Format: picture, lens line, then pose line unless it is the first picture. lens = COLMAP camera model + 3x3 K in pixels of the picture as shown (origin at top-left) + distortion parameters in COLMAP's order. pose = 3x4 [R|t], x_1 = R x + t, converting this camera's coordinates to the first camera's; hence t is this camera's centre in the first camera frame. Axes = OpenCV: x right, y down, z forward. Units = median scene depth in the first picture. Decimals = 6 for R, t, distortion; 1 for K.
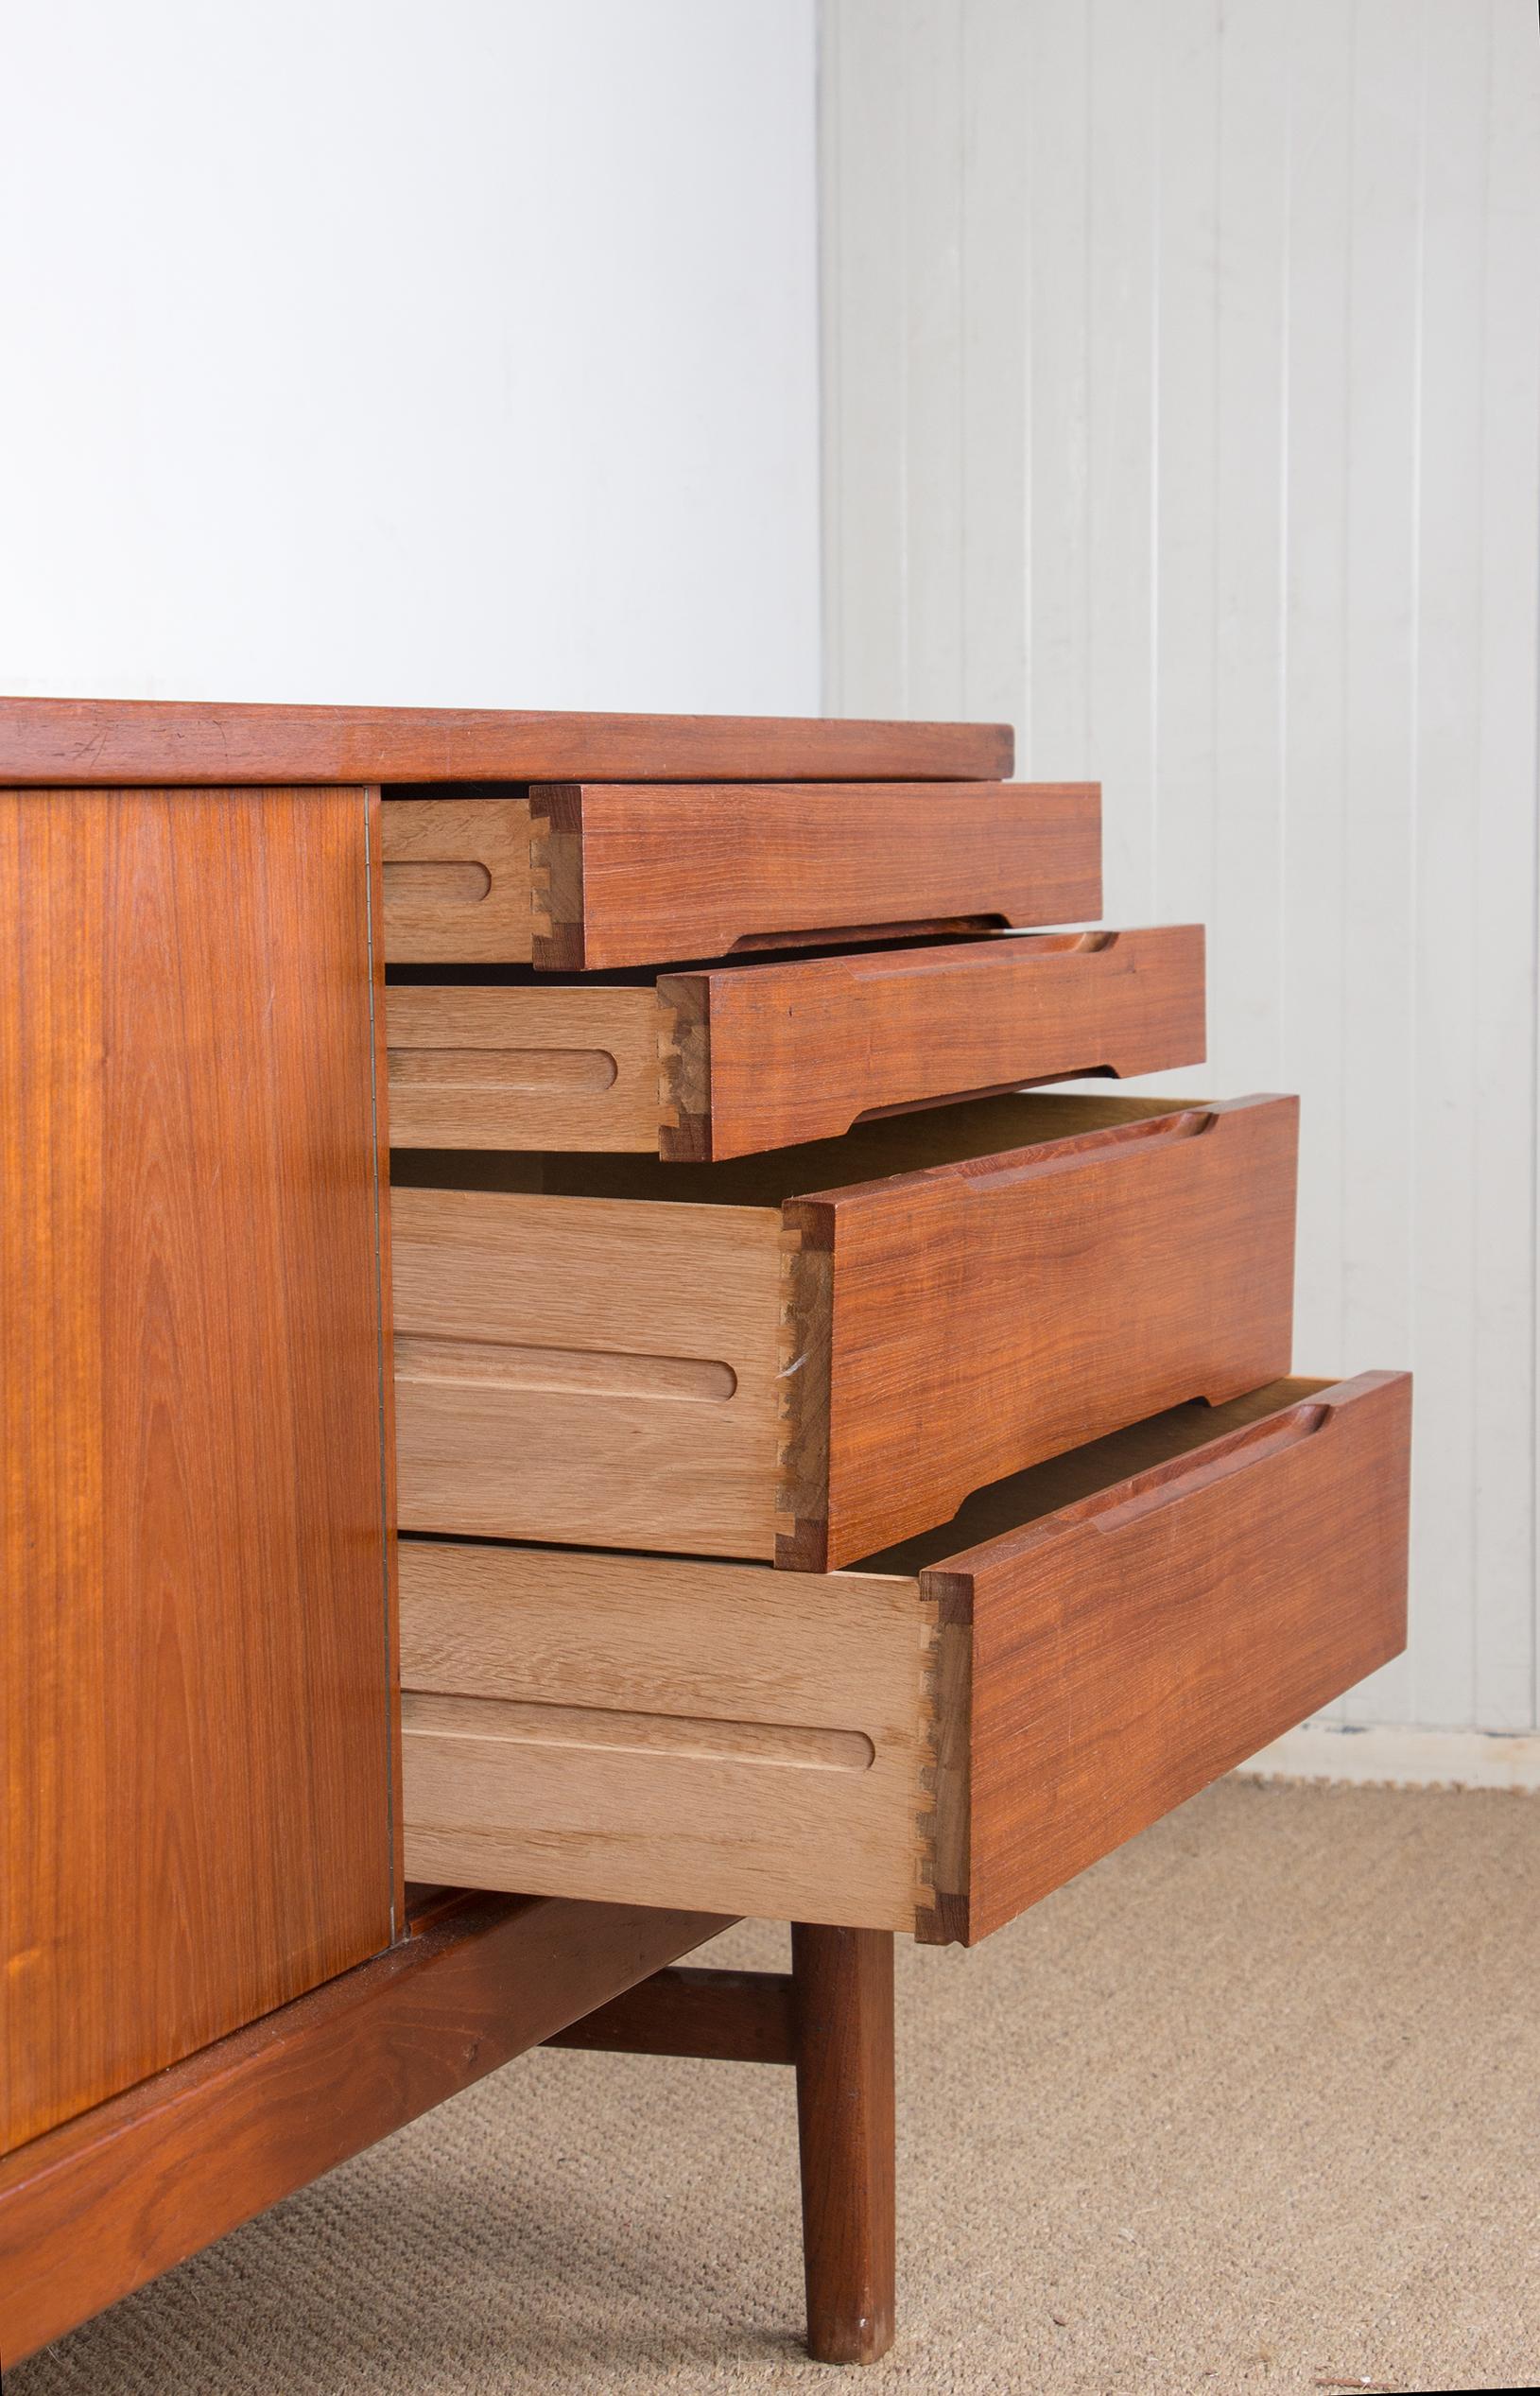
lens RADIAL K [[5001.6, 0, 753.8], [0, 5001.6, 1188.9], [0, 0, 1]] dist [0.215631, 0.000000]
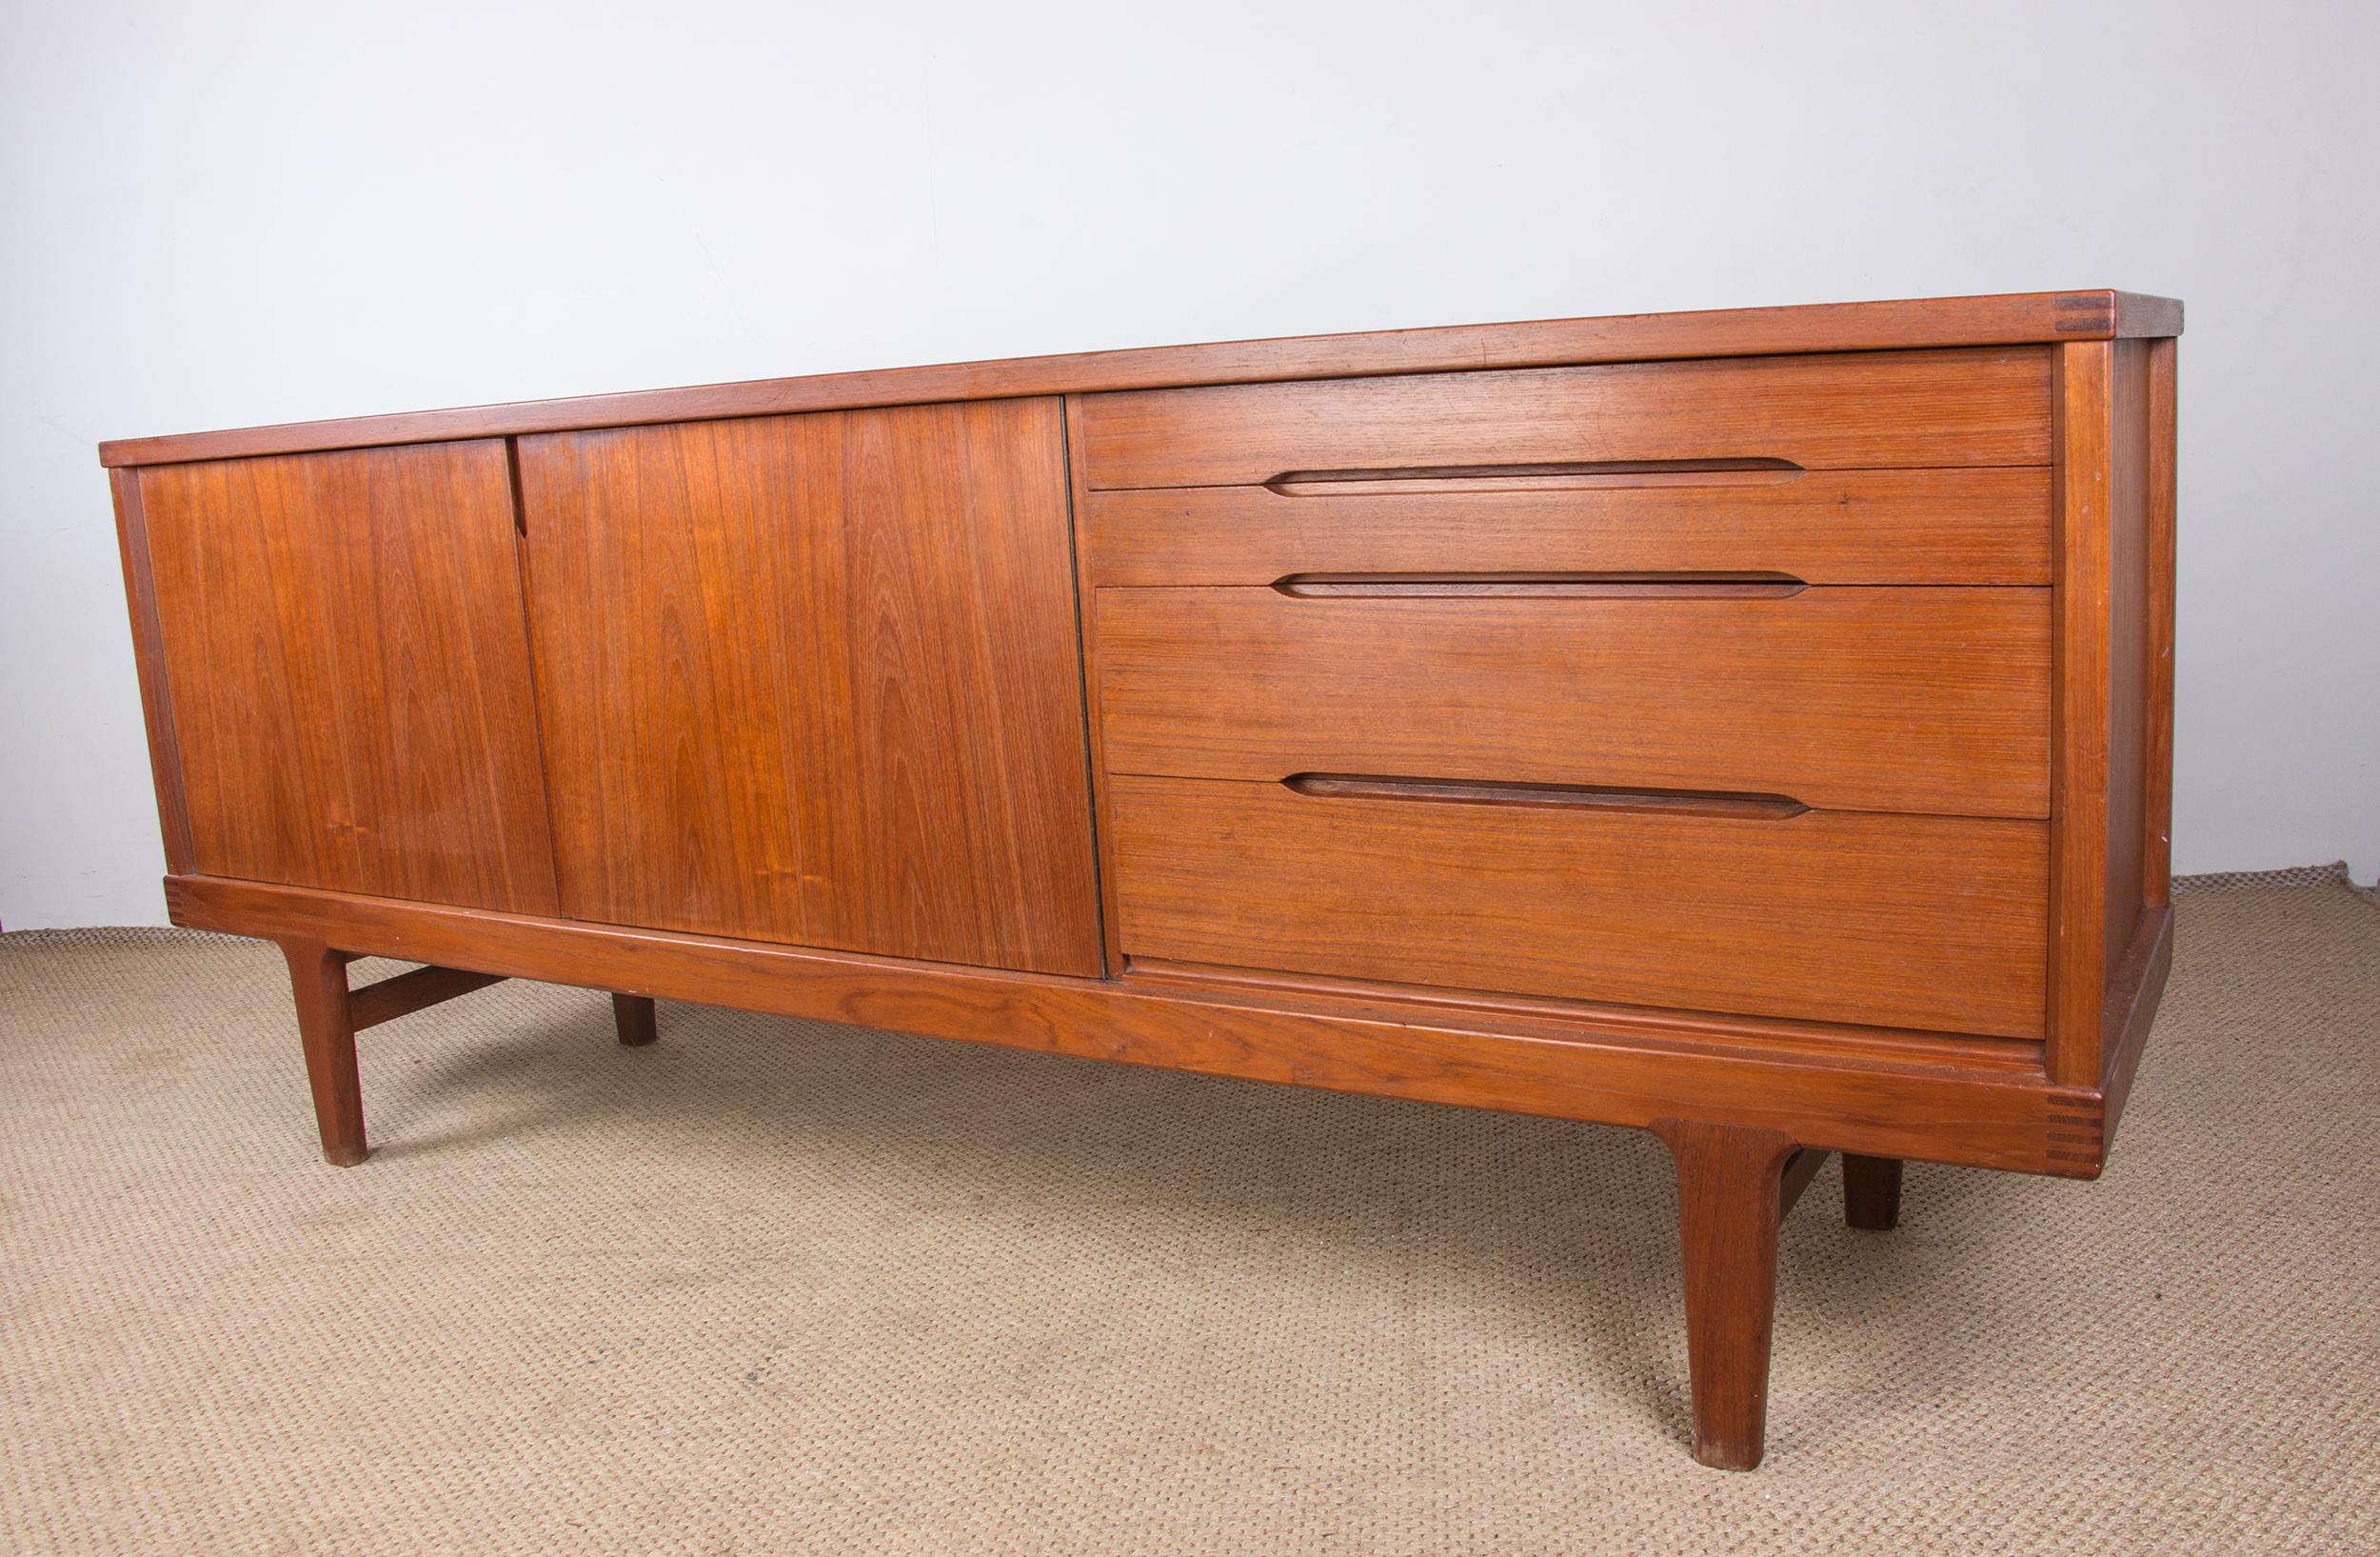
lens RADIAL K [[2054.3, 0, 1245.0], [0, 2054.3, 766.9], [0, 0, 1]] dist [-0.179492, 0.119886]
pose [[-0.145422, 0.206514, -0.967577, 0.733650], [-0.015297, 0.977386, 0.210907, -0.111376], [0.989251, 0.045472, -0.138974, 1.233626]]
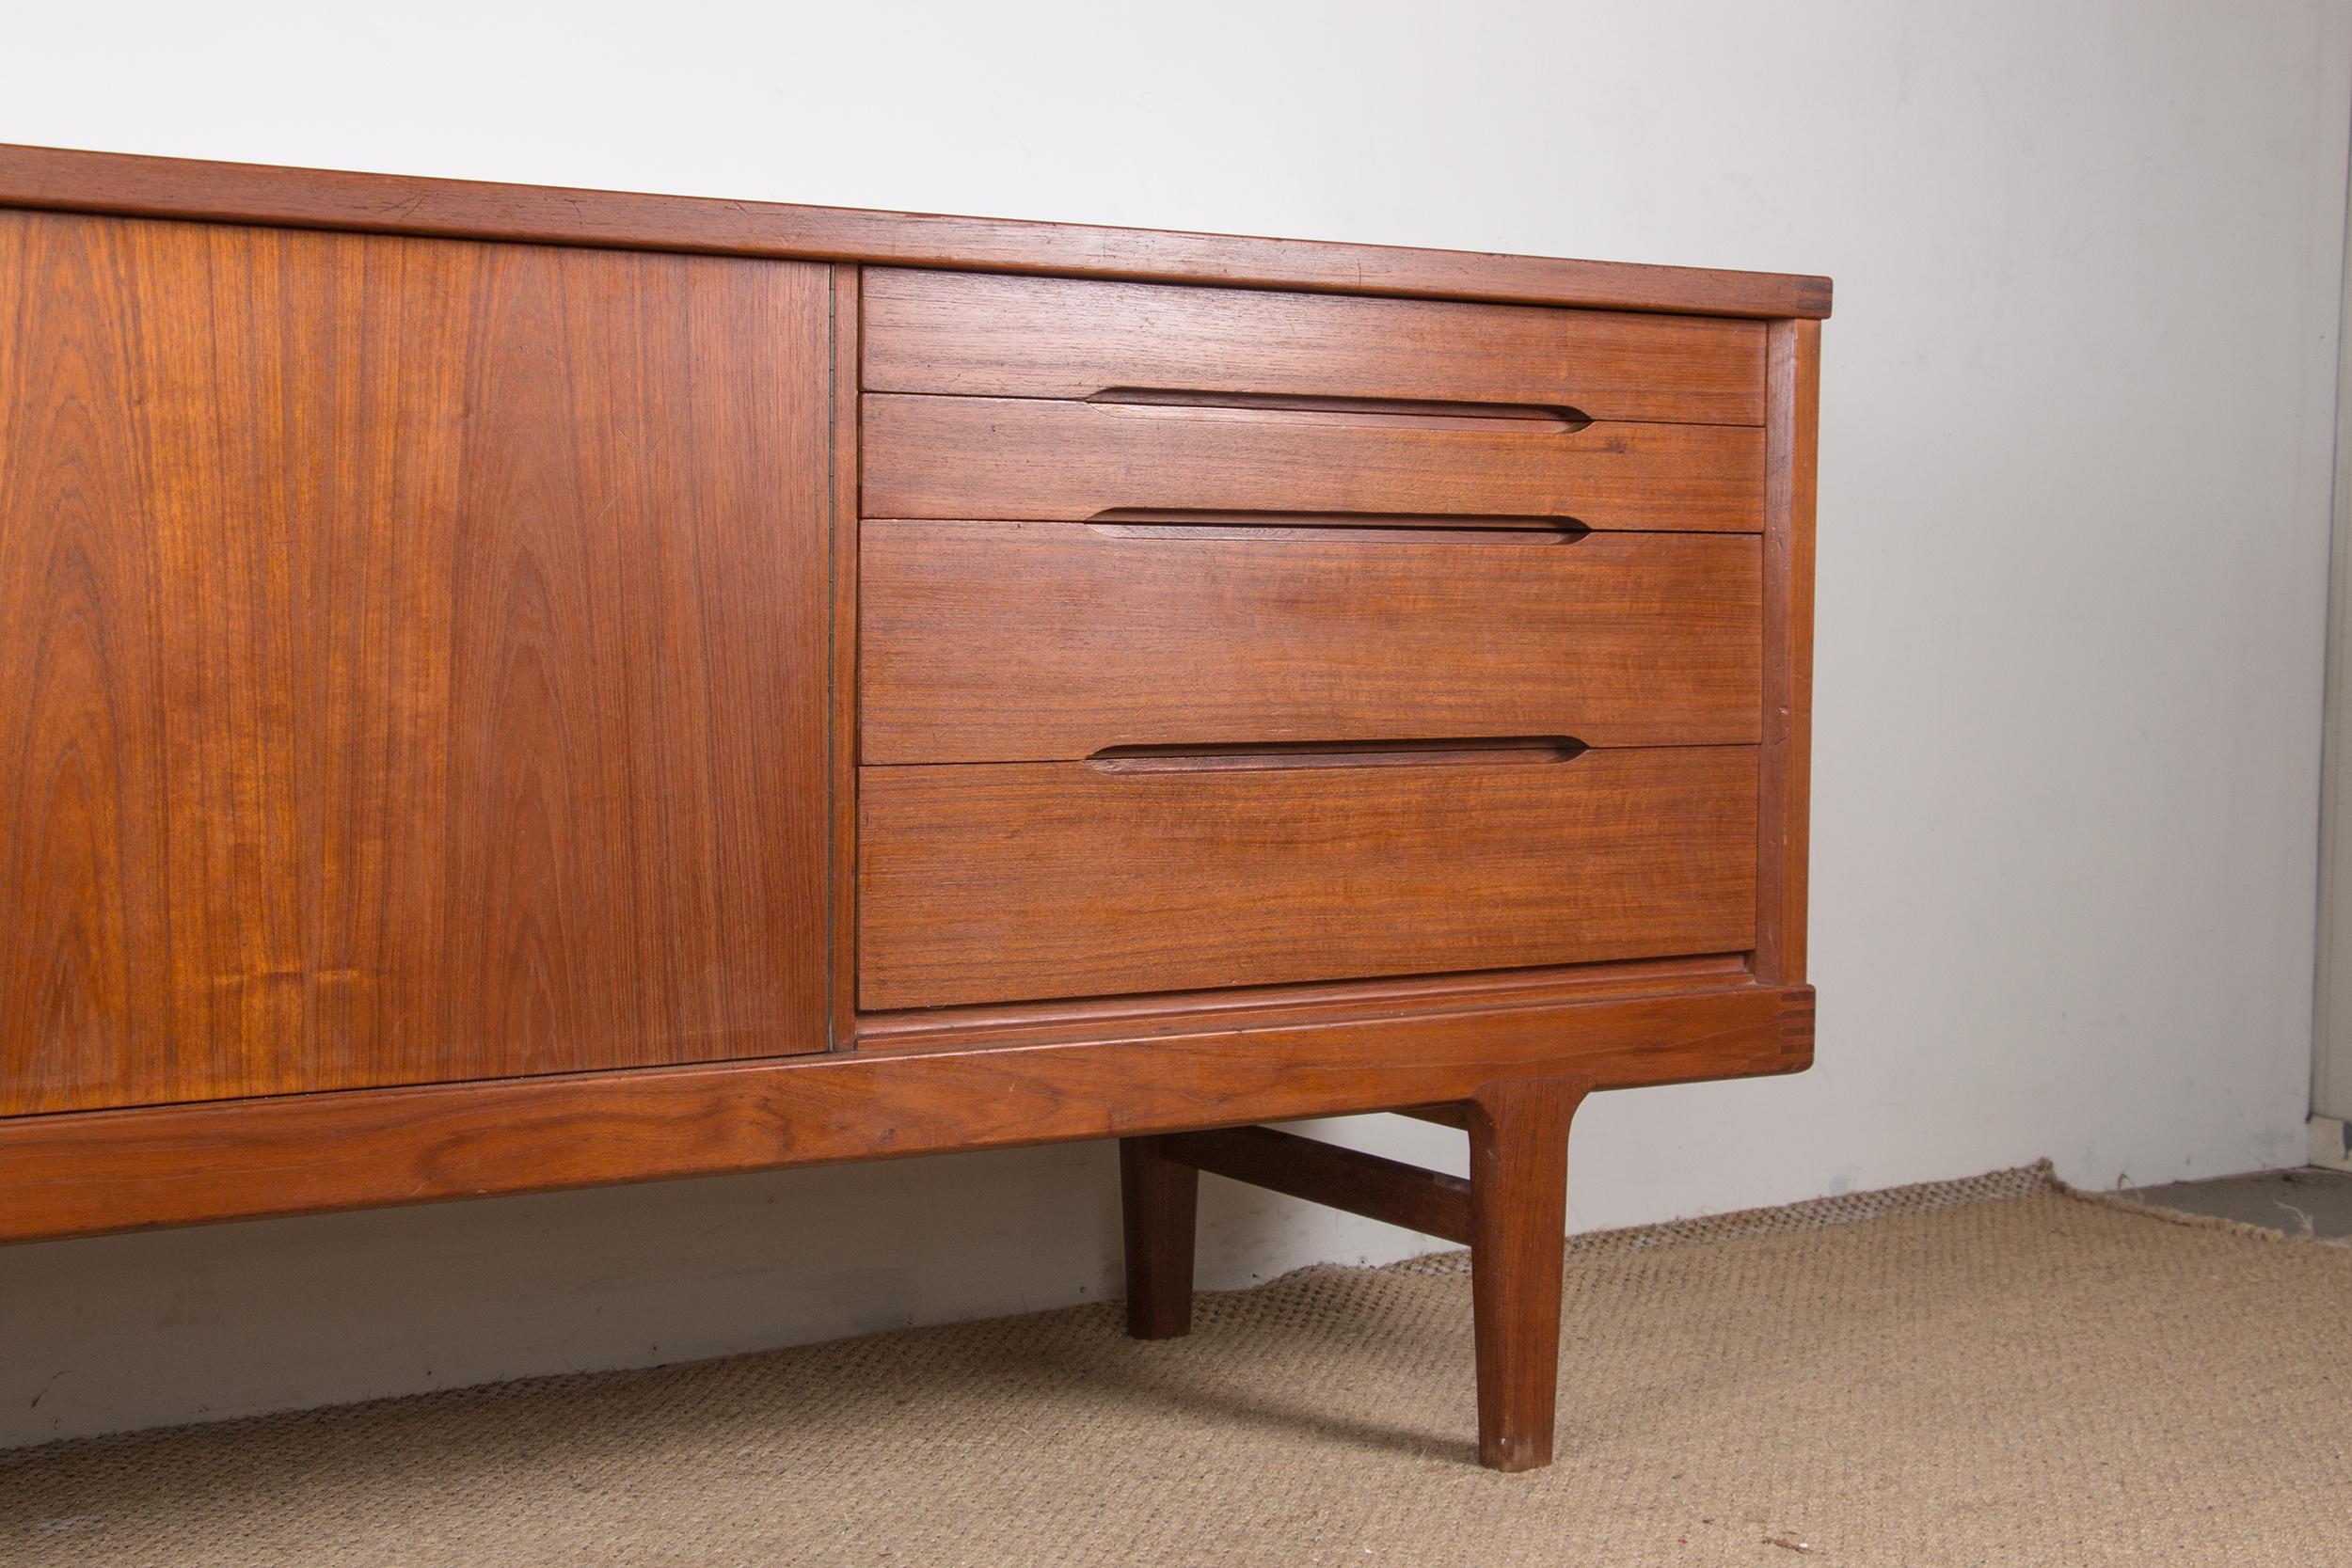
lens RADIAL K [[3464.0, 0, 1192.5], [0, 3464.0, 783.6], [0, 0, 1]] dist [0.061906, 0.000000]
pose [[0.802832, 0.065103, -0.592640, 0.649673], [-0.070866, 0.997394, 0.013565, 0.053523], [0.591979, 0.031107, 0.805353, 0.252417]]
